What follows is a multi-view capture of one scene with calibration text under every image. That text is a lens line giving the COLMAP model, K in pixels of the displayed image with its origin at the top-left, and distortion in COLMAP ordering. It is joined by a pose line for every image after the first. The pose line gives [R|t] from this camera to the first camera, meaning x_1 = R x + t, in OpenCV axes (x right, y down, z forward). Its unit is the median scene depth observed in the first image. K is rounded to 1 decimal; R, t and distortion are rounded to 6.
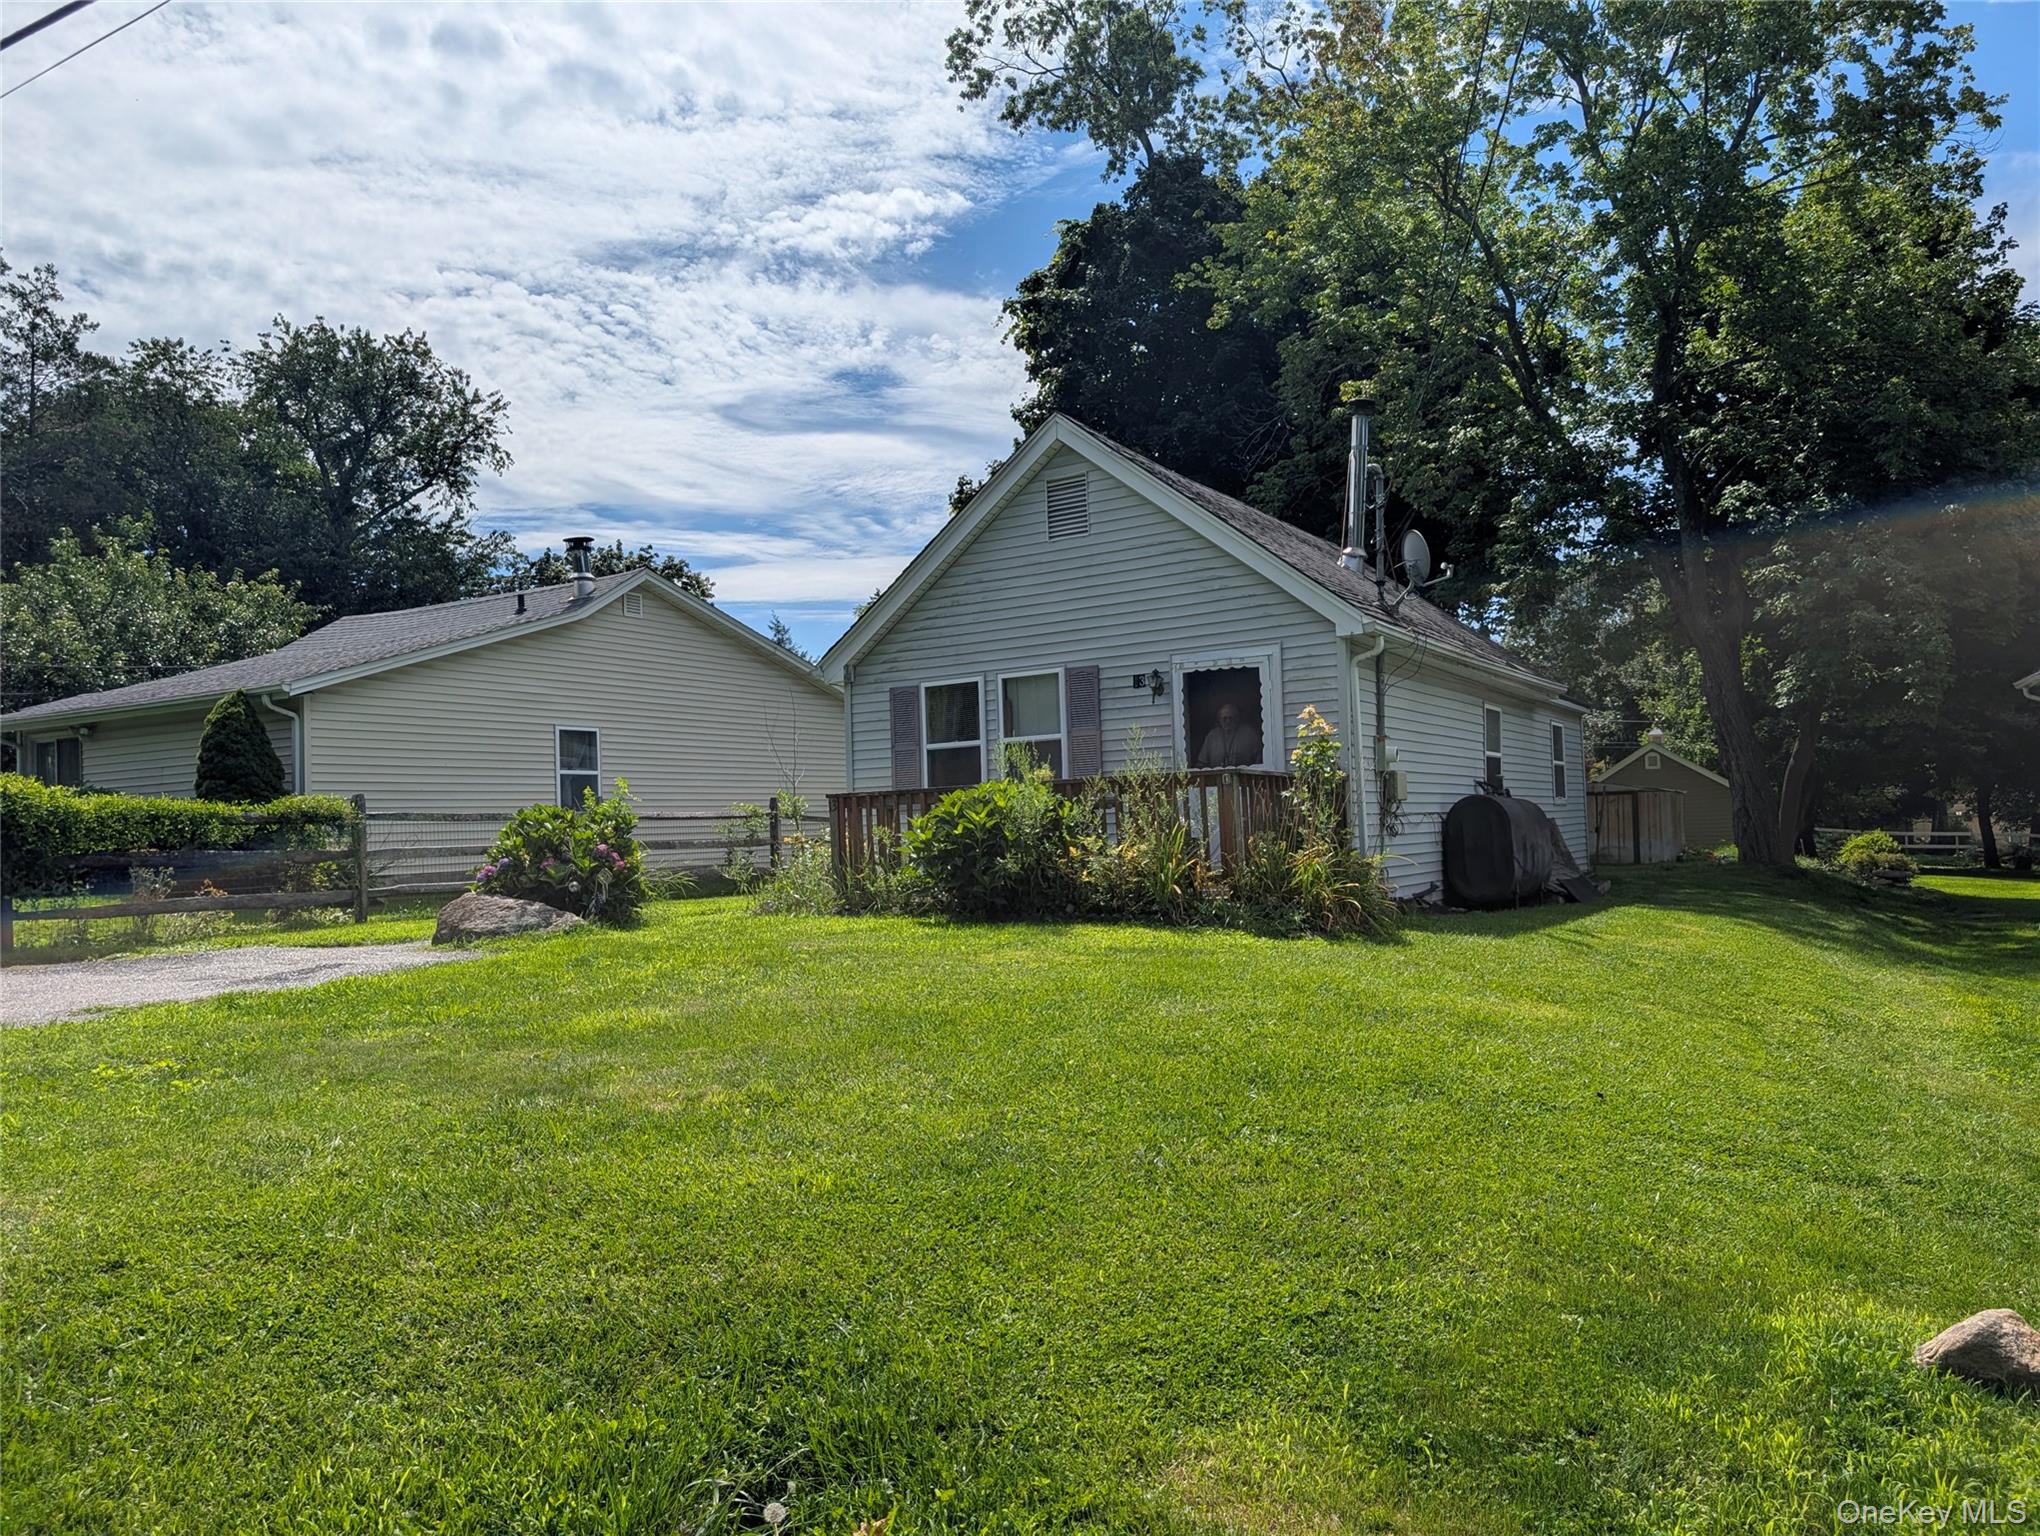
lens RADIAL K [[1472.5, 0, 1043.7], [0, 1472.5, 774.4], [0, 0, 1]] dist [0.016997, -0.006817]
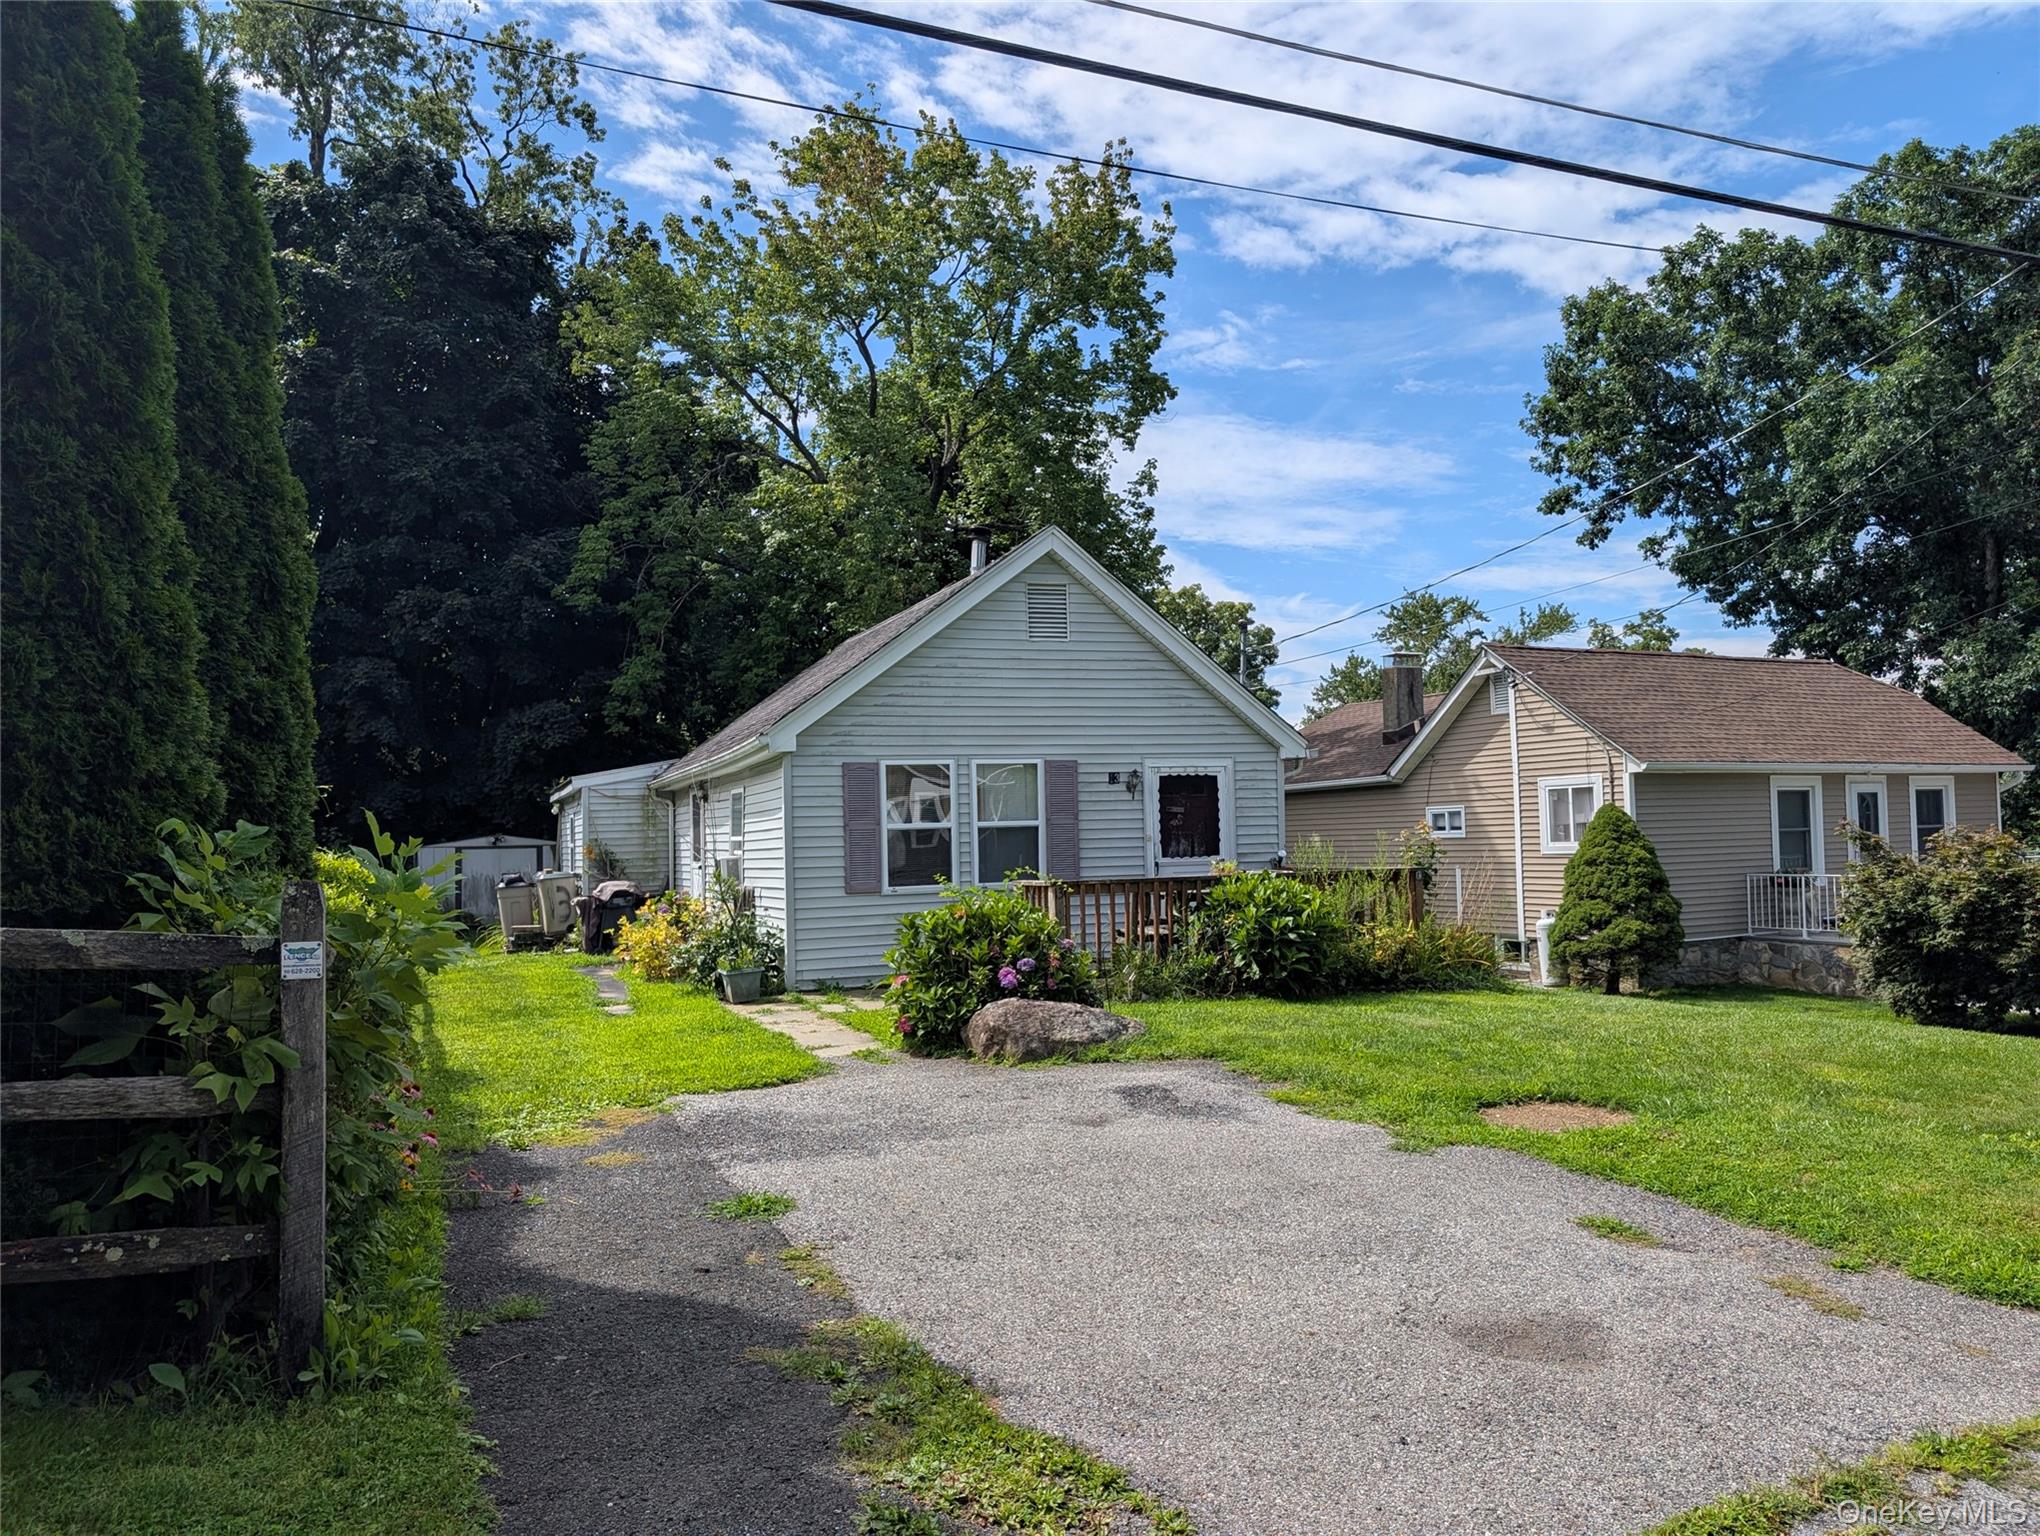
lens RADIAL K [[1461.4, 0, 1008.4], [0, 1461.4, 765.4], [0, 0, 1]] dist [0.034340, -0.054300]
pose [[0.615589, 0.062179, 0.785610, -0.839268], [-0.028784, 0.997991, -0.056434, -0.007804], [-0.787541, 0.012127, 0.616142, 0.369465]]
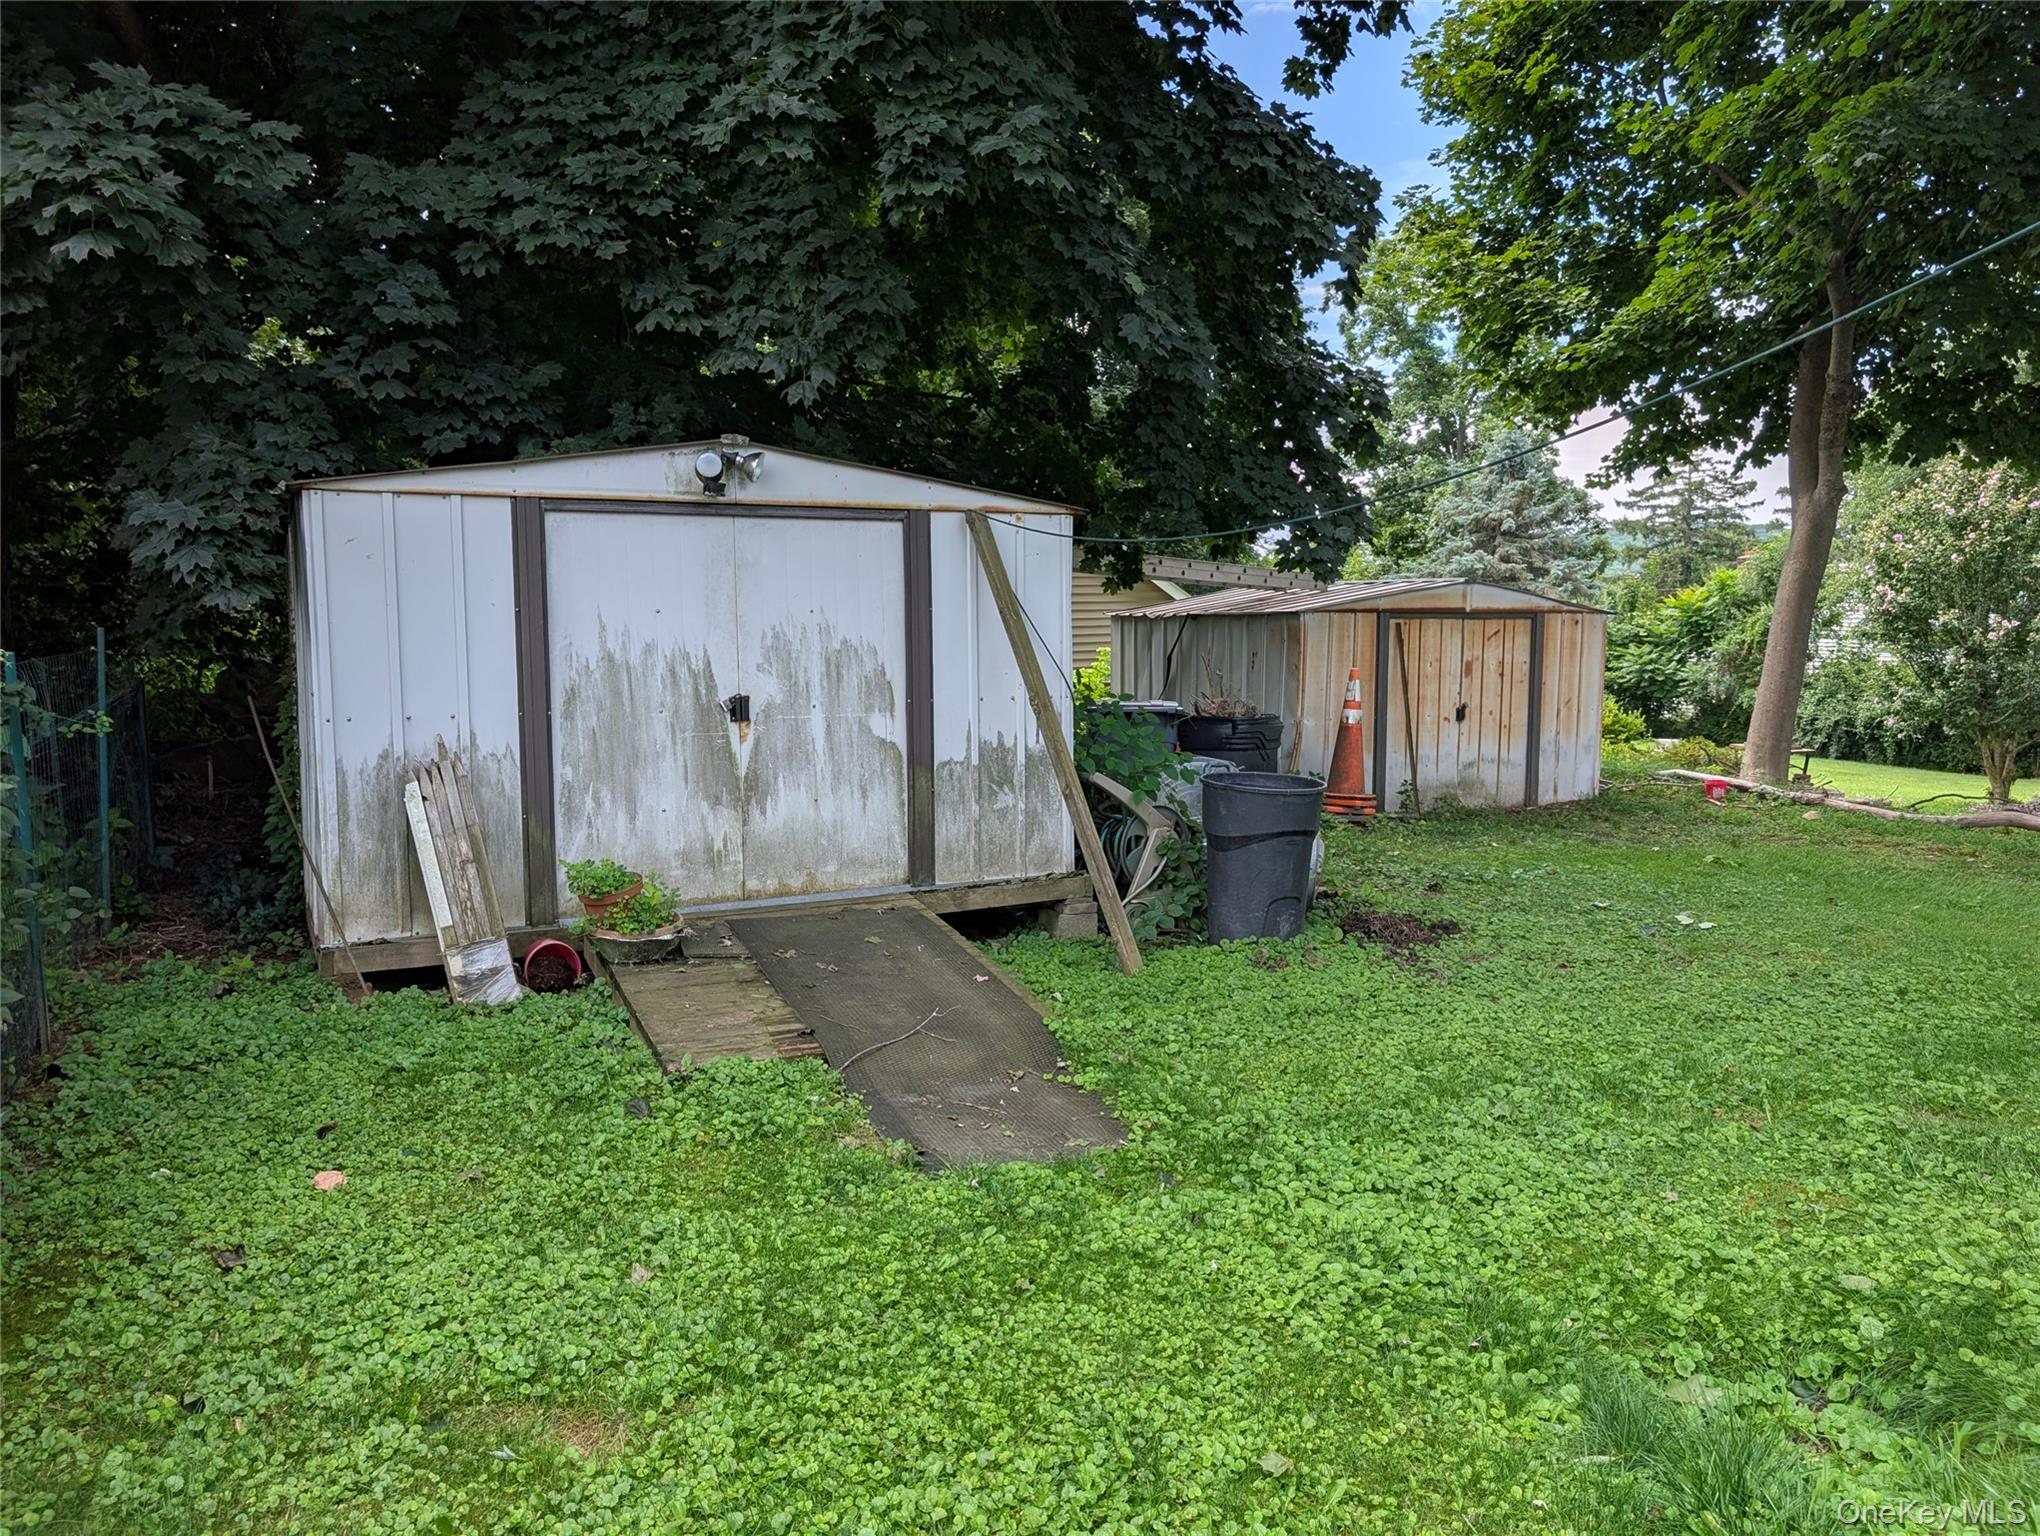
lens RADIAL K [[1475.2, 0, 1020.7], [0, 1475.2, 772.6], [0, 0, 1]] dist [0.020422, -0.018866]
pose [[0.577302, -0.063249, 0.814077, 0.083484], [-0.056141, 0.991562, 0.116850, 0.031629], [-0.814598, -0.113161, 0.568880, 1.943030]]
